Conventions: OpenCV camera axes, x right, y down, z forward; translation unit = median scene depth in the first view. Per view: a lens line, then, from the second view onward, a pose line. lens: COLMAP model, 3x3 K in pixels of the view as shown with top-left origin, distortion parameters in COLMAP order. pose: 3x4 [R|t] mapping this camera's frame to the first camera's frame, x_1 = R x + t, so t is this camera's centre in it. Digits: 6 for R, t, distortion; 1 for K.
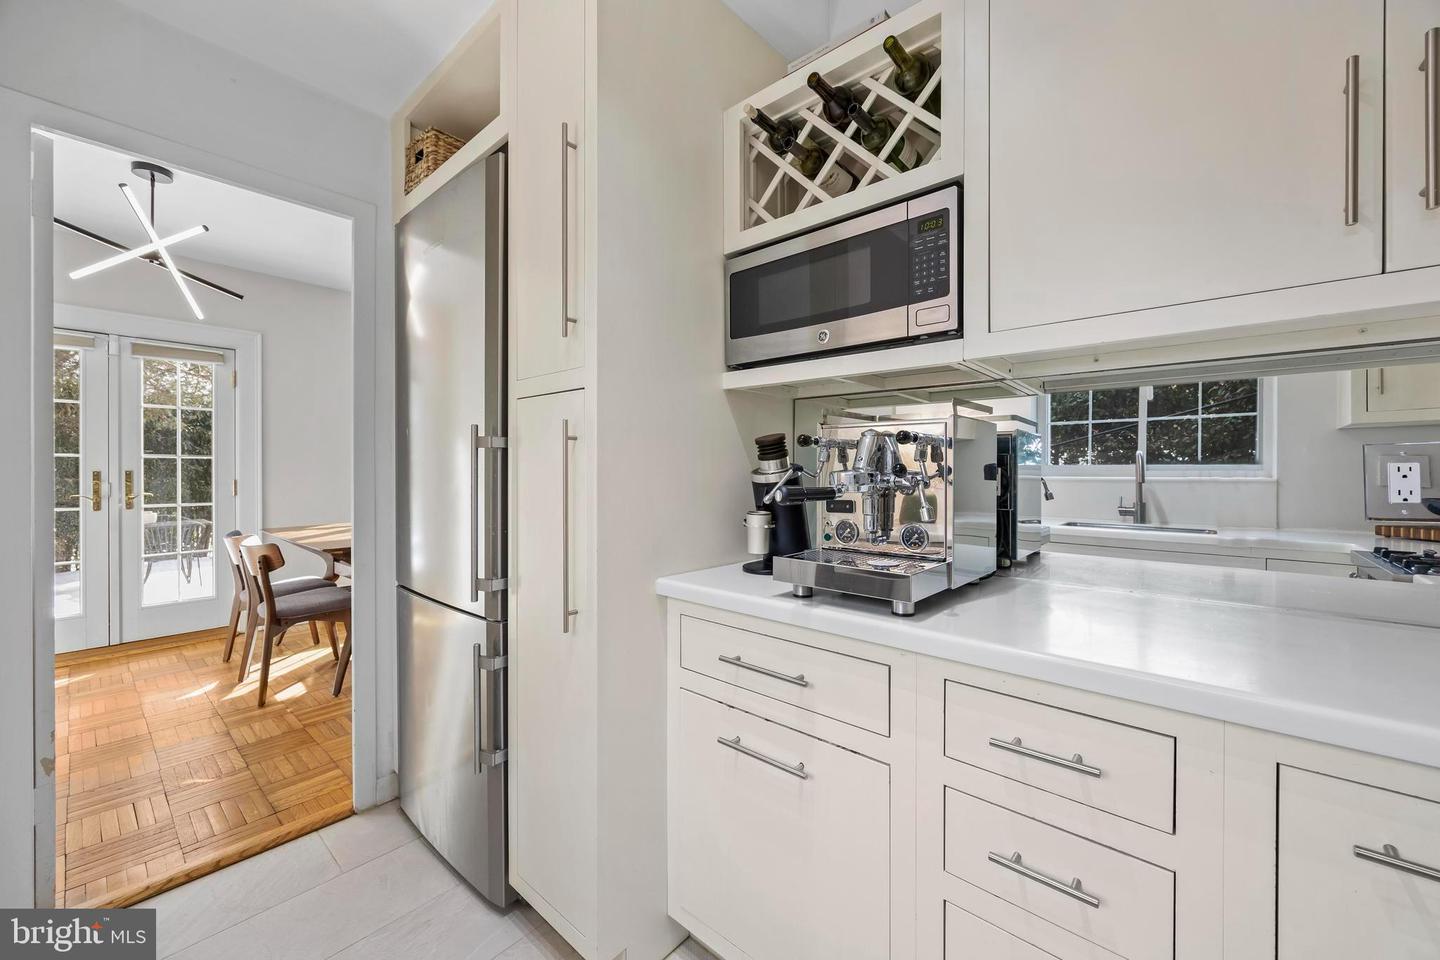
lens RADIAL K [[583.6, 0, 715.4], [0, 583.6, 468.7], [0, 0, 1]] dist [-0.000323, 0.000189]
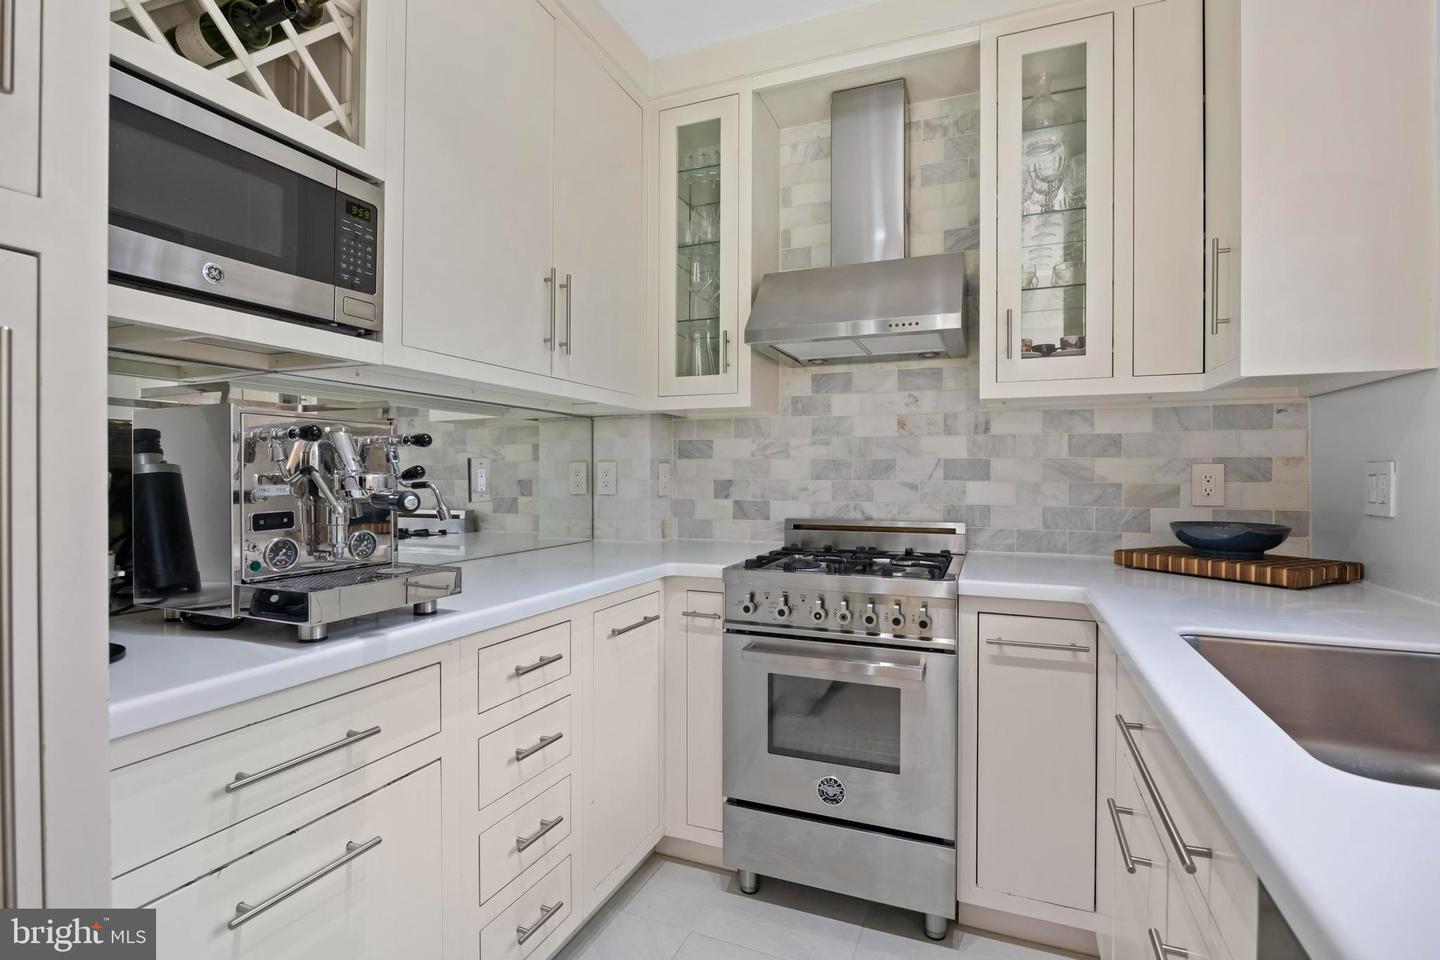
lens RADIAL K [[695.9, 0, 718.1], [0, 695.9, 477.8], [0, 0, 1]] dist [0.024848, 0.000050]
pose [[-0.340167, -0.010772, 0.940303, -0.887220], [-0.007609, 0.999933, 0.008702, -0.002648], [-0.940334, -0.004194, -0.340226, 0.827320]]
